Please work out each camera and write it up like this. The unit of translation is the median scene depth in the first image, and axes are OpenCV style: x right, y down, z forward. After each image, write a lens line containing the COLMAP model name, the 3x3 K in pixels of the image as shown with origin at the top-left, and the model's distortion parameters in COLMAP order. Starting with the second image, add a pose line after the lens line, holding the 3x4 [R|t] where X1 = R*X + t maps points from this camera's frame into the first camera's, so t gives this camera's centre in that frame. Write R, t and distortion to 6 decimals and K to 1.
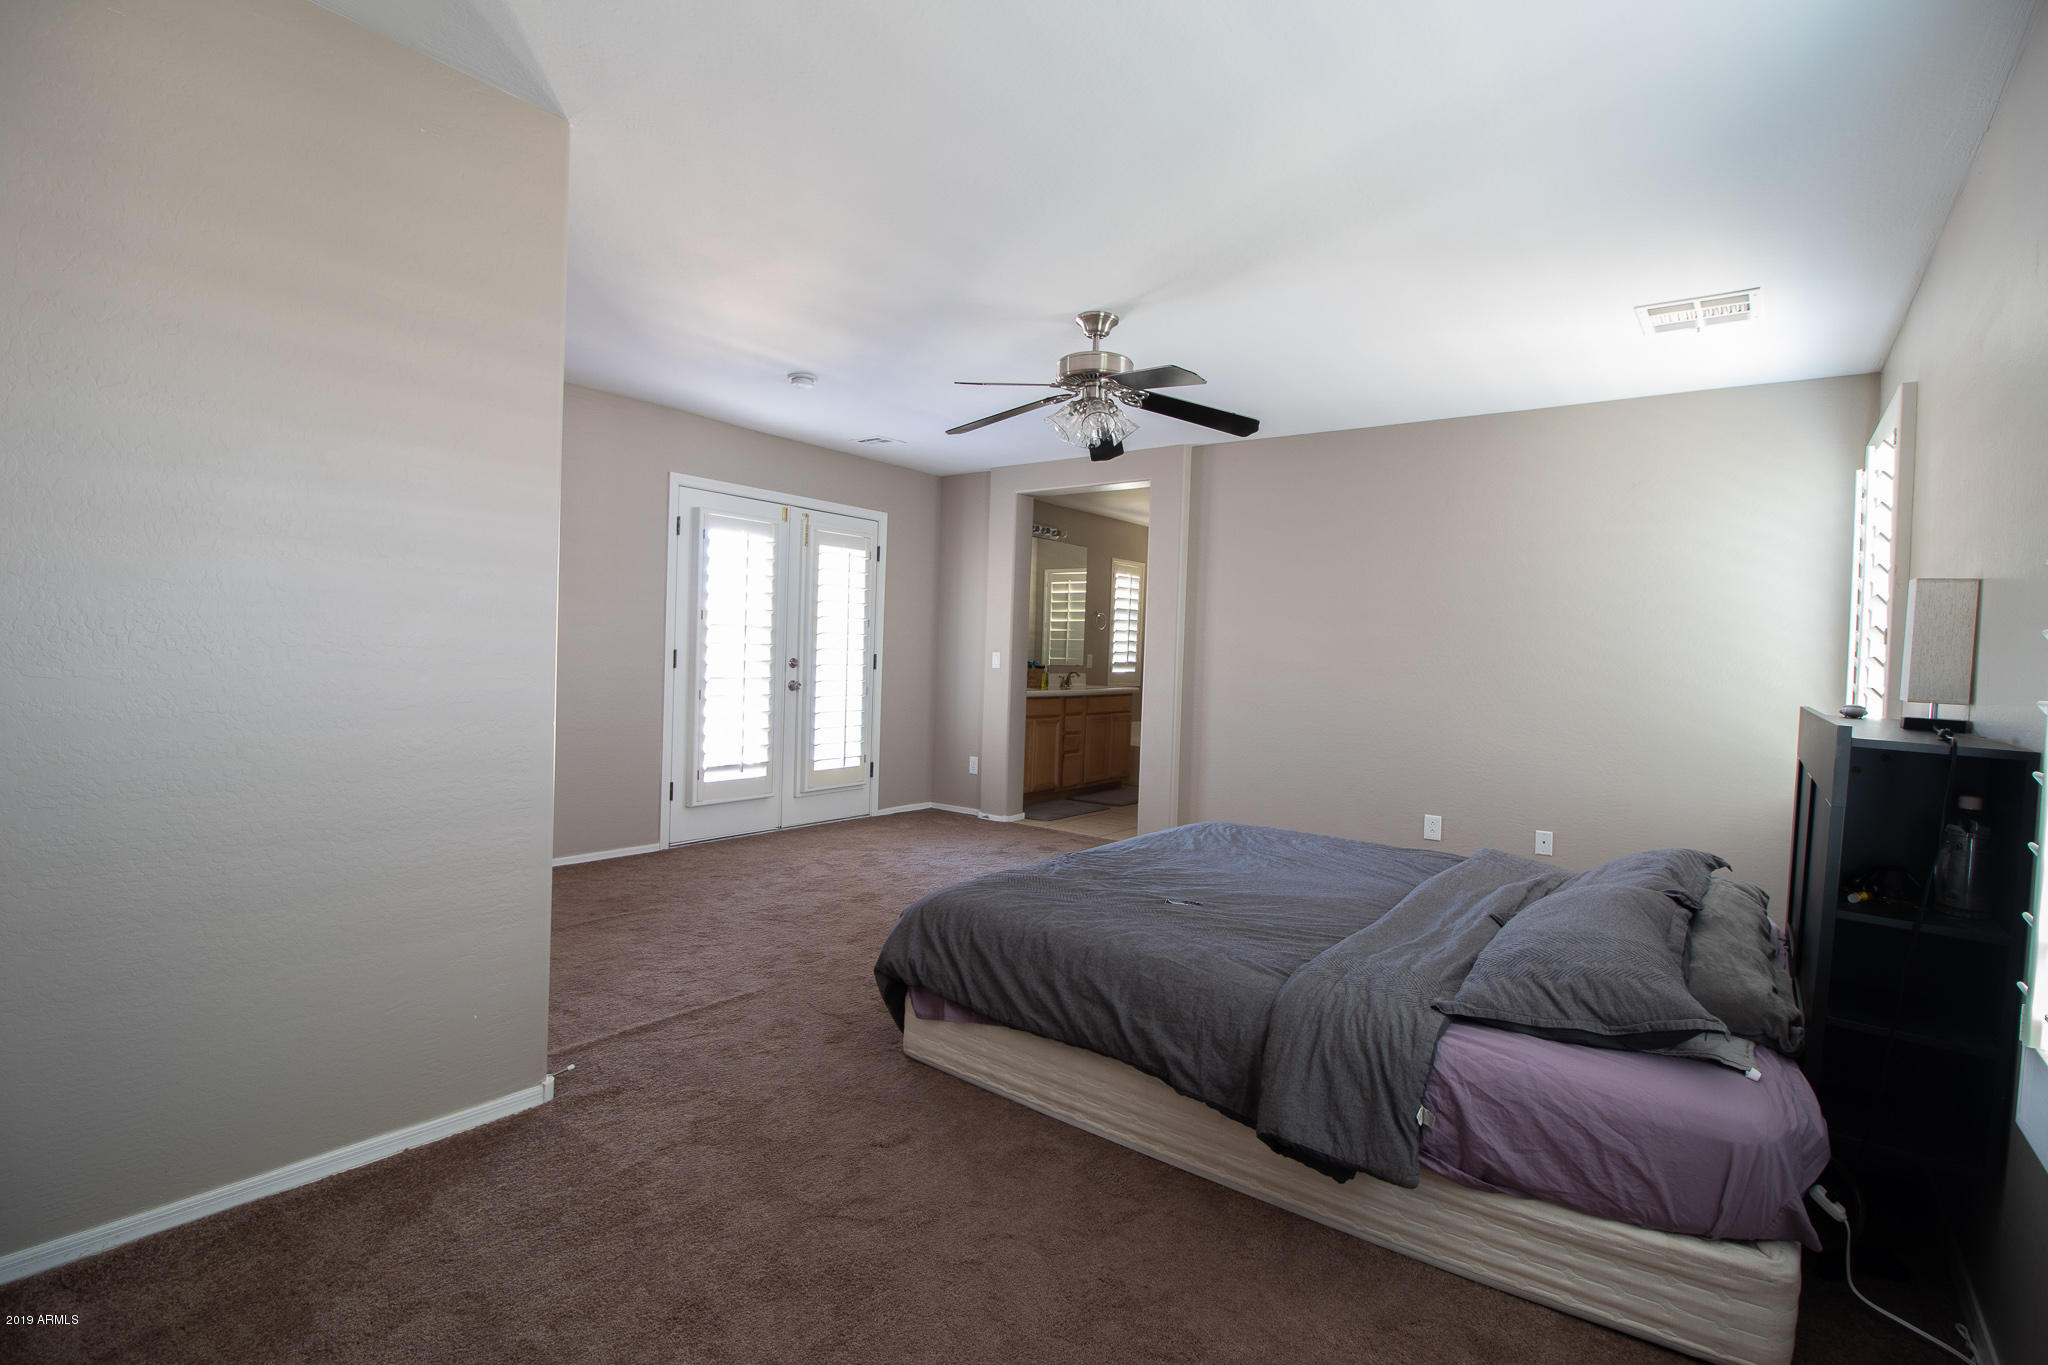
lens RADIAL K [[957.5, 0, 1028.1], [0, 957.5, 681.7], [0, 0, 1]] dist [-0.017027, -0.006107]
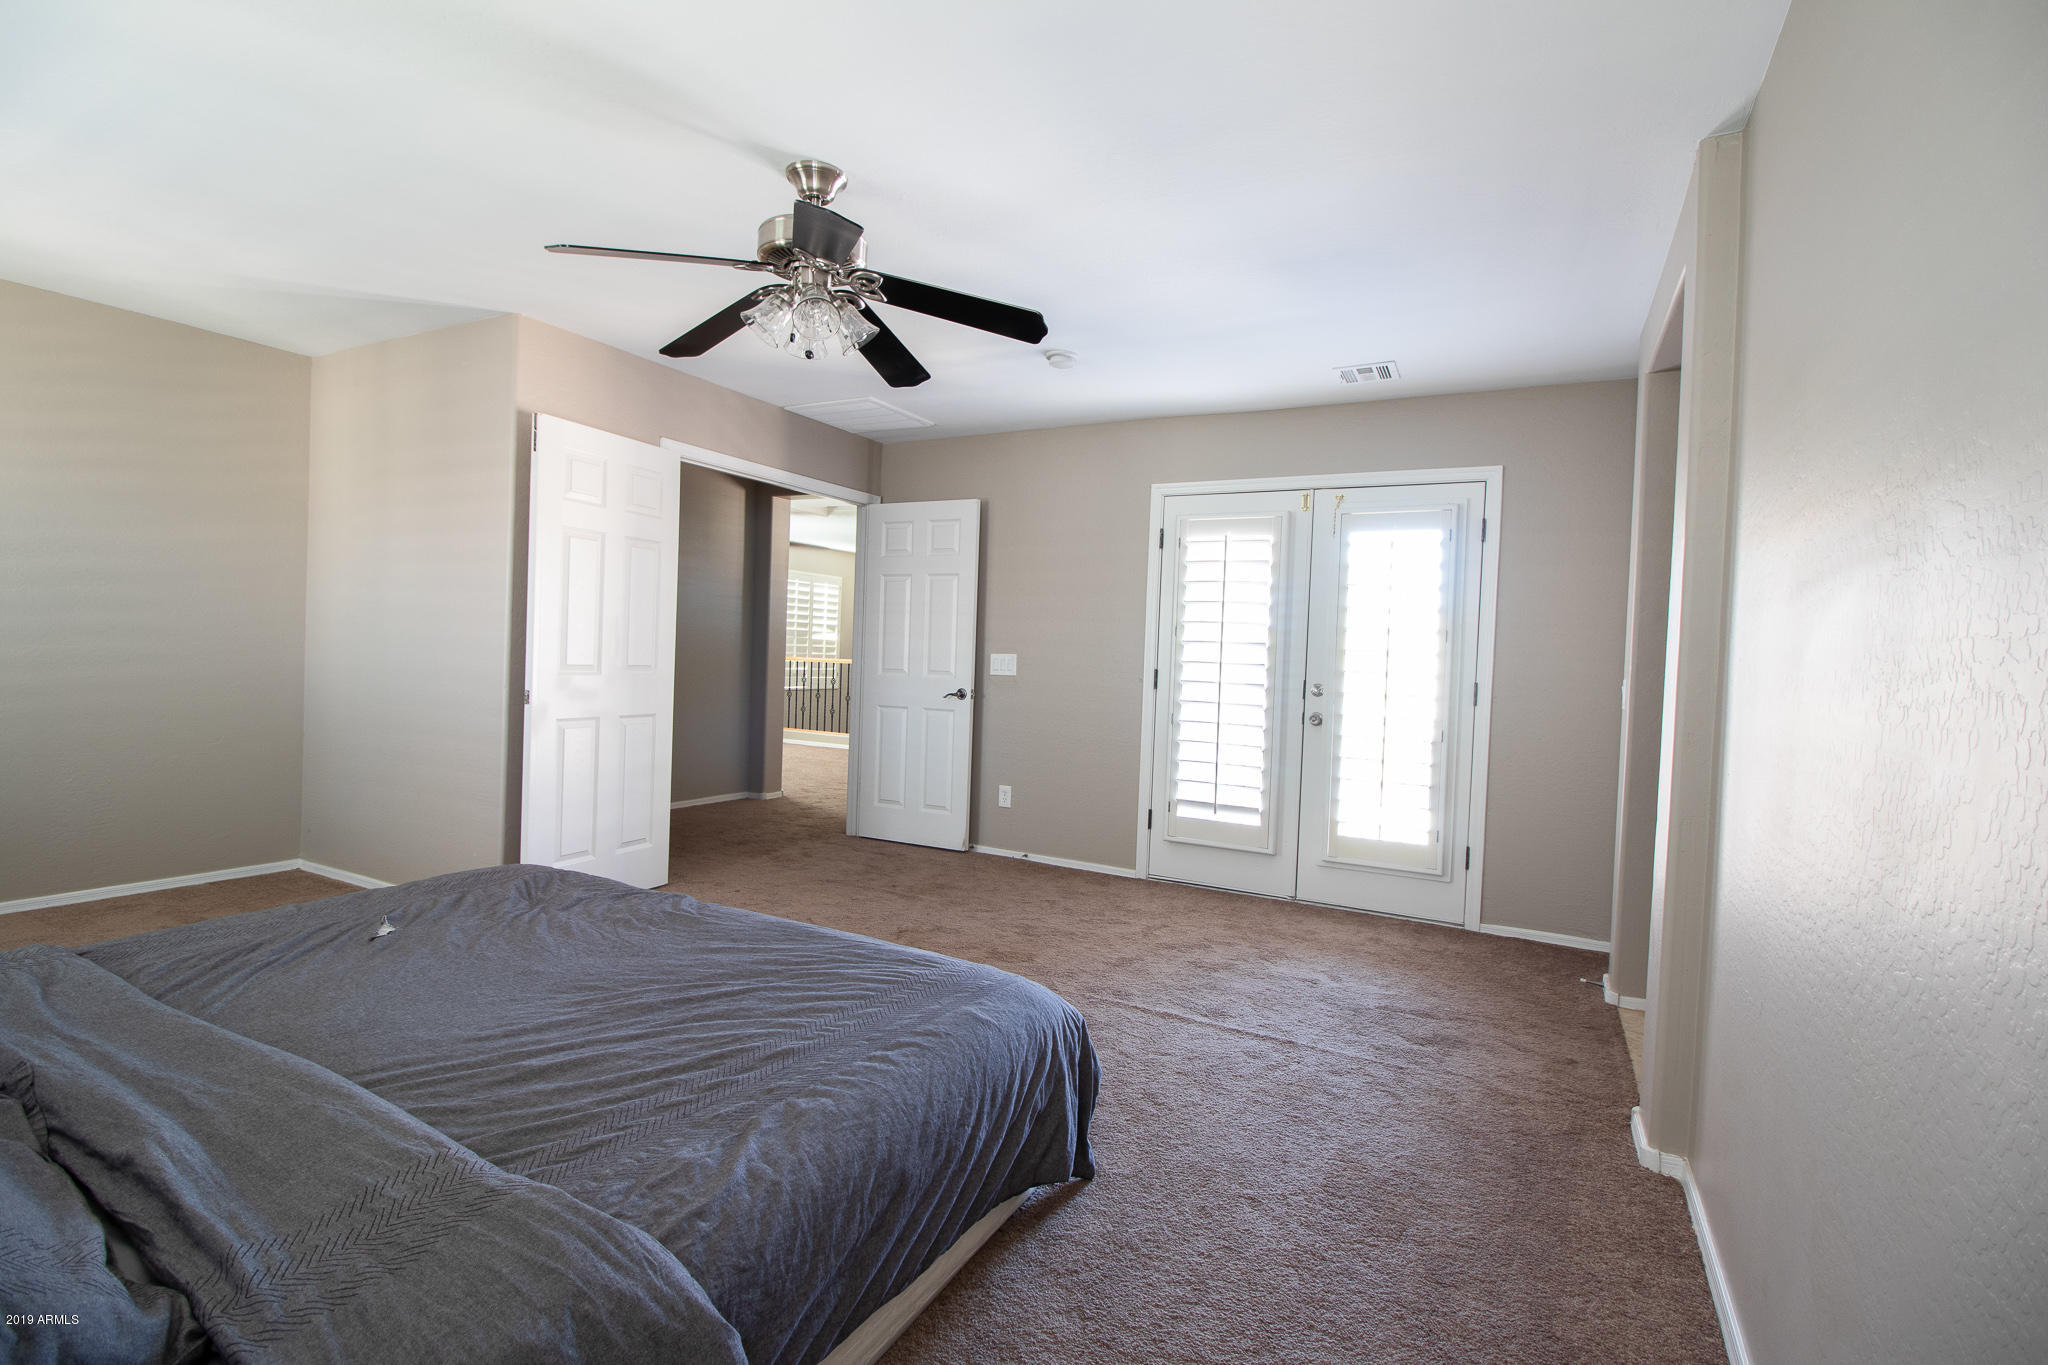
lens RADIAL K [[957.5, 0, 1035.9], [0, 957.5, 678.3], [0, 0, 1]] dist [-0.017027, -0.006107]
pose [[0.141581, -0.007244, -0.989900, 0.503823], [-0.065927, 0.997684, -0.016730, -0.000931], [0.987729, 0.067630, 0.140775, 0.683499]]
